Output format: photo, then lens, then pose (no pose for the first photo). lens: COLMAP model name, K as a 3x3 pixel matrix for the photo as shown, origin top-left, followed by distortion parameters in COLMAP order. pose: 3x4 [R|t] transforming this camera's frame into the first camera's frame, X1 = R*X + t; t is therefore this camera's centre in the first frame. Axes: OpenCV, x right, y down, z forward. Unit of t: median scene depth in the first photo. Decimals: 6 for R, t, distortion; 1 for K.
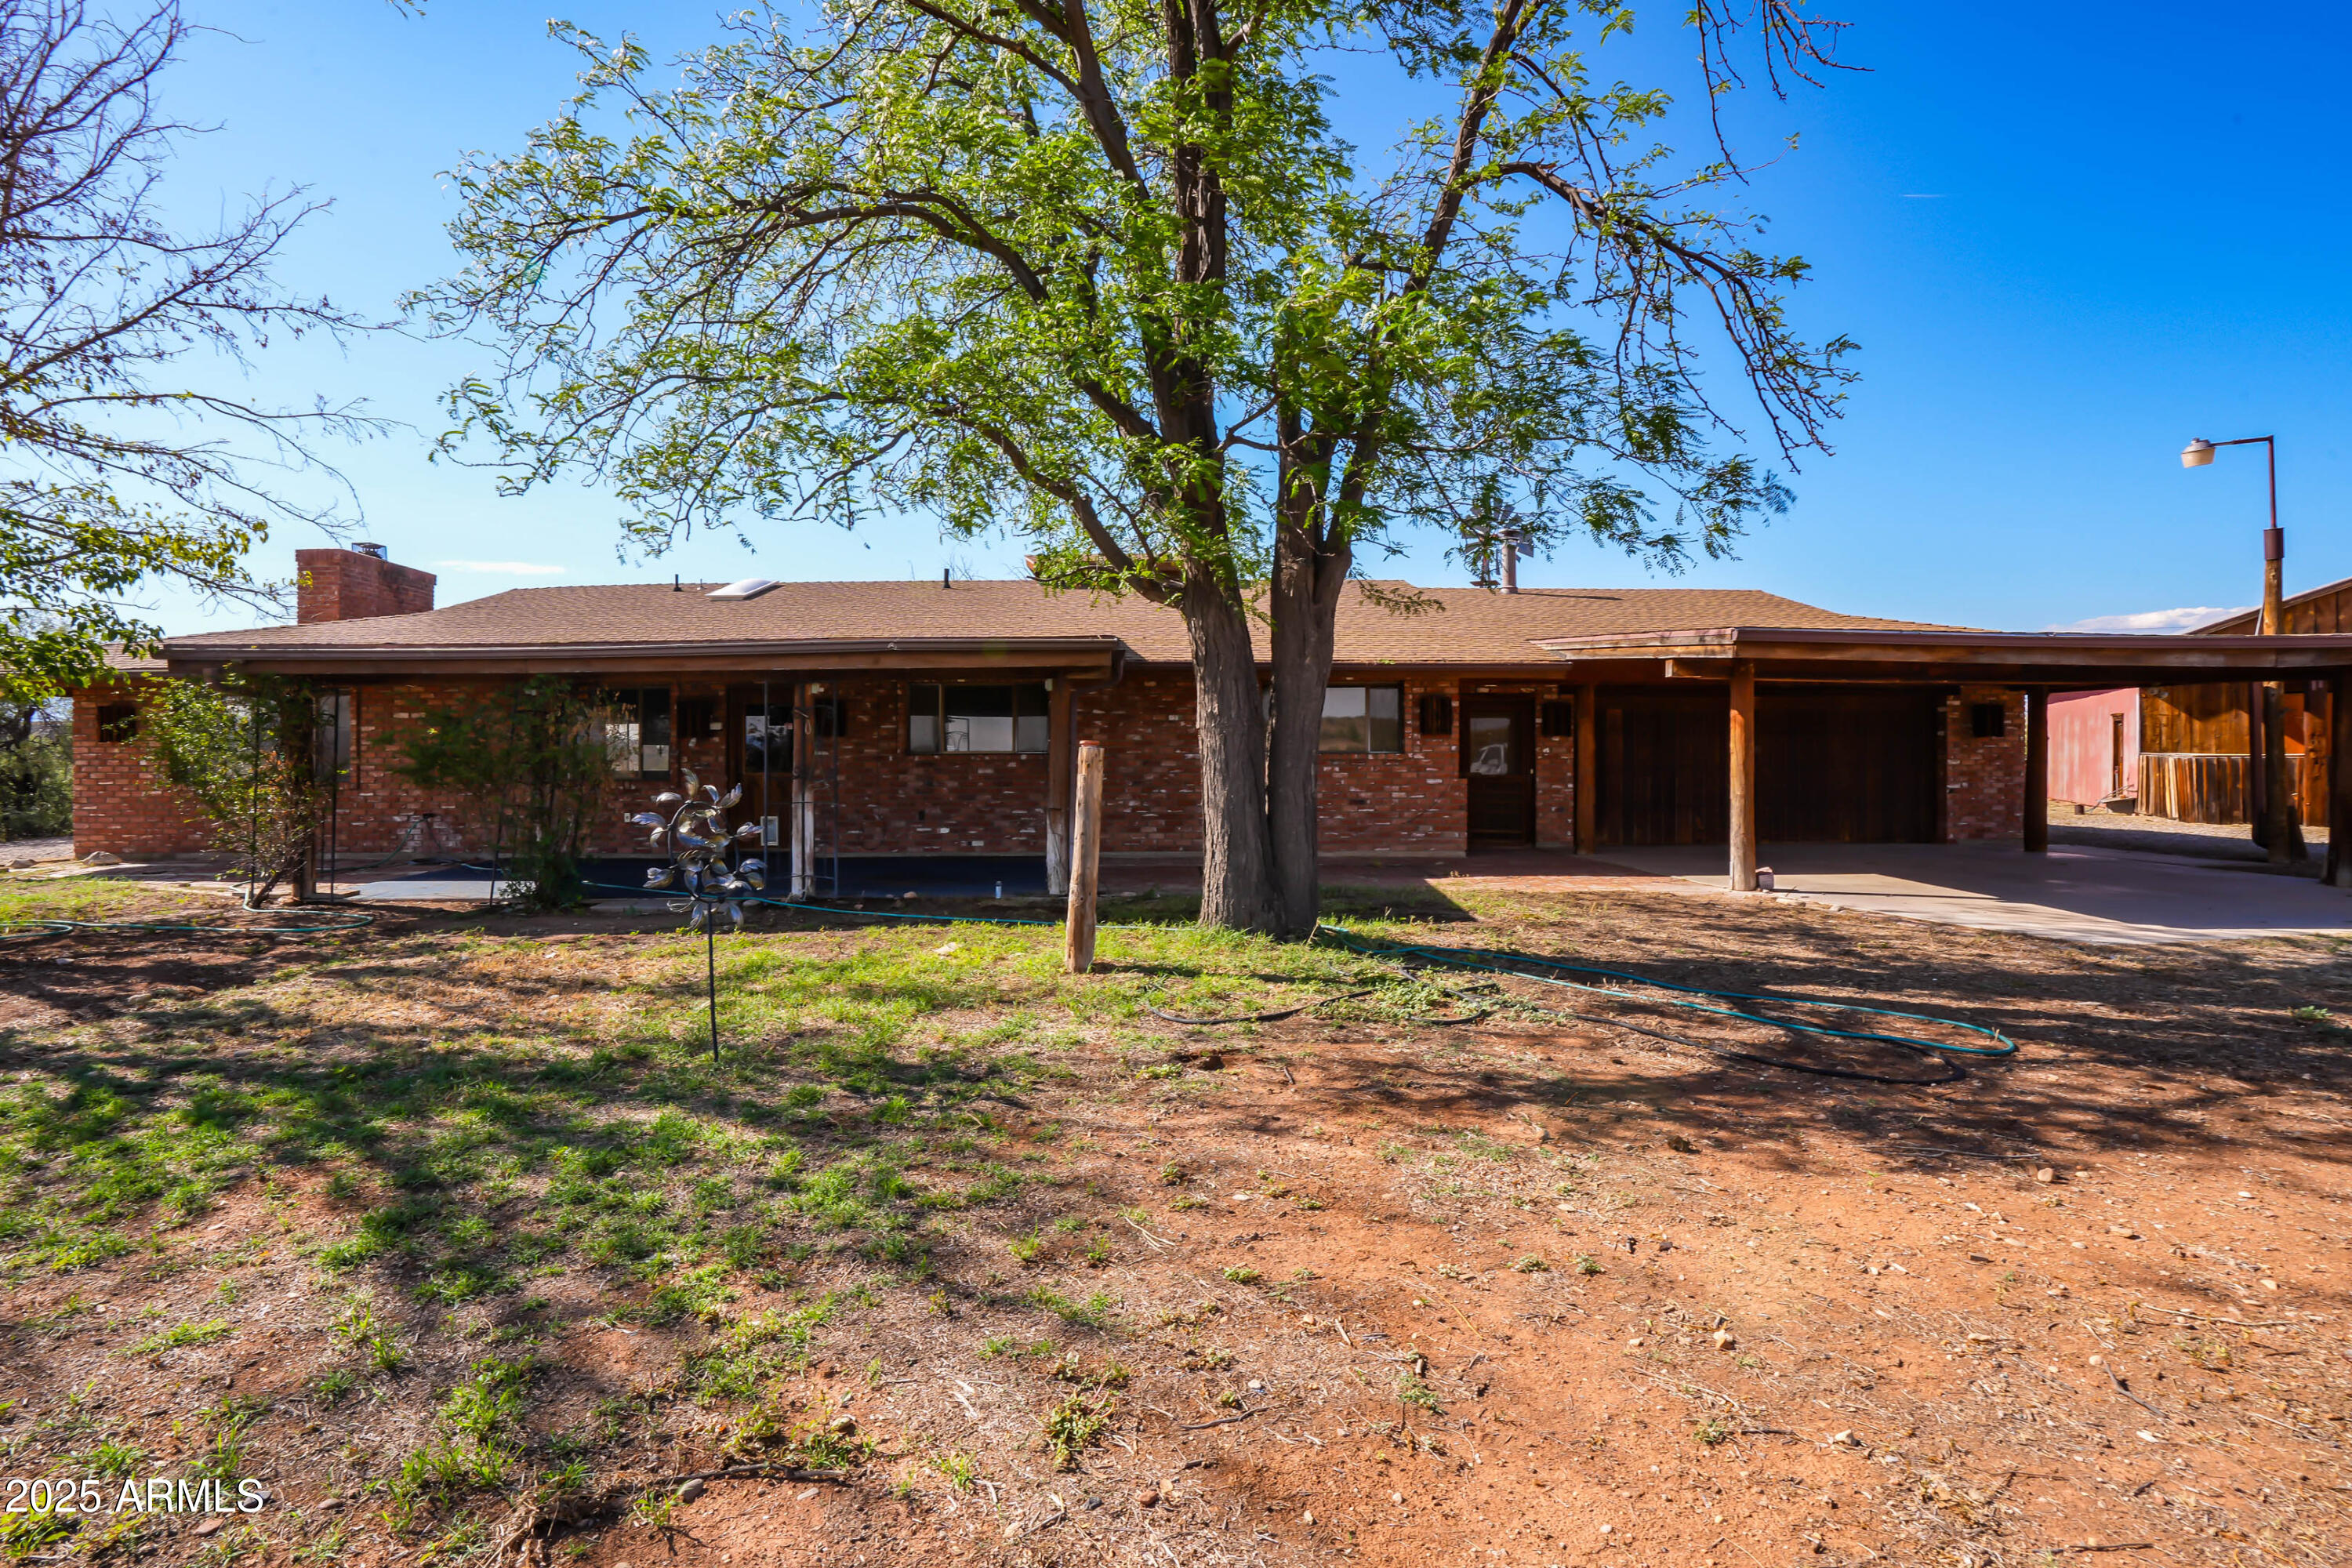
lens RADIAL K [[1092.4, 0, 1206.8], [0, 1092.4, 718.5], [0, 0, 1]] dist [-0.035094, 0.002401]
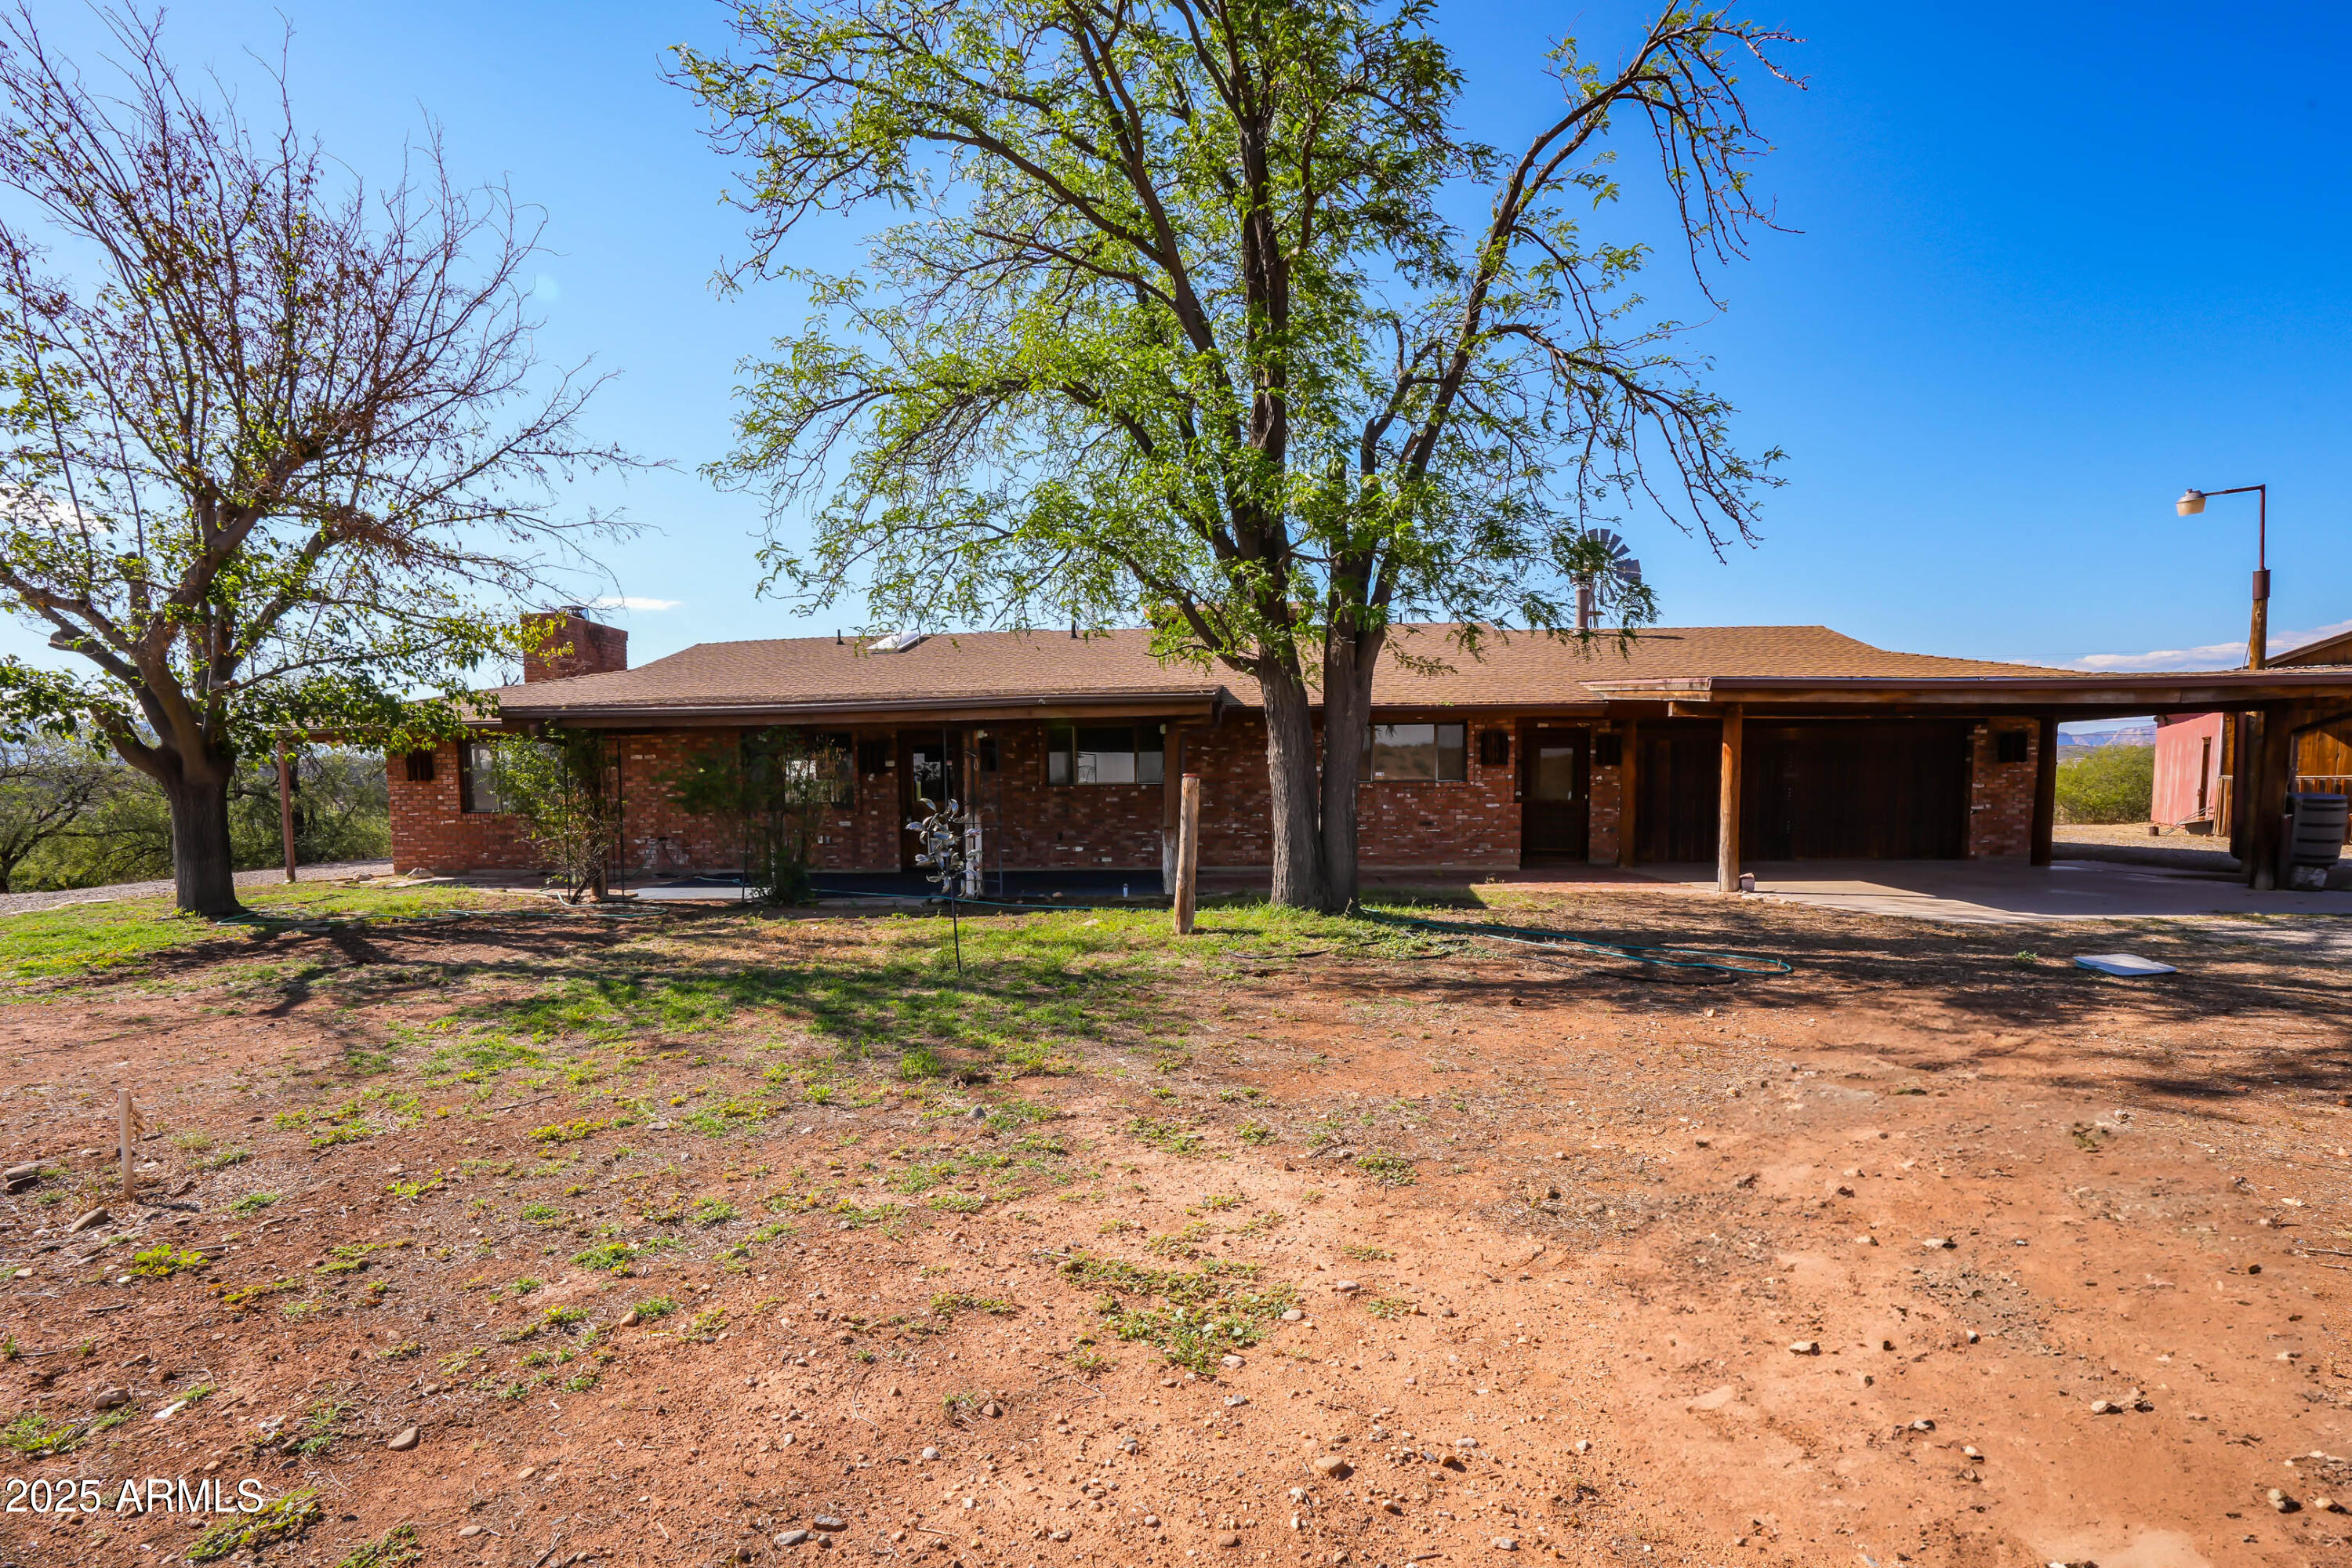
lens RADIAL K [[1092.4, 0, 1176.6], [0, 1092.4, 769.6], [0, 0, 1]] dist [-0.035094, 0.002401]
pose [[0.990594, -0.009396, -0.136514, 0.055758], [0.011867, 0.999780, 0.017301, -0.007493], [0.136321, -0.018759, 0.990487, -0.323938]]
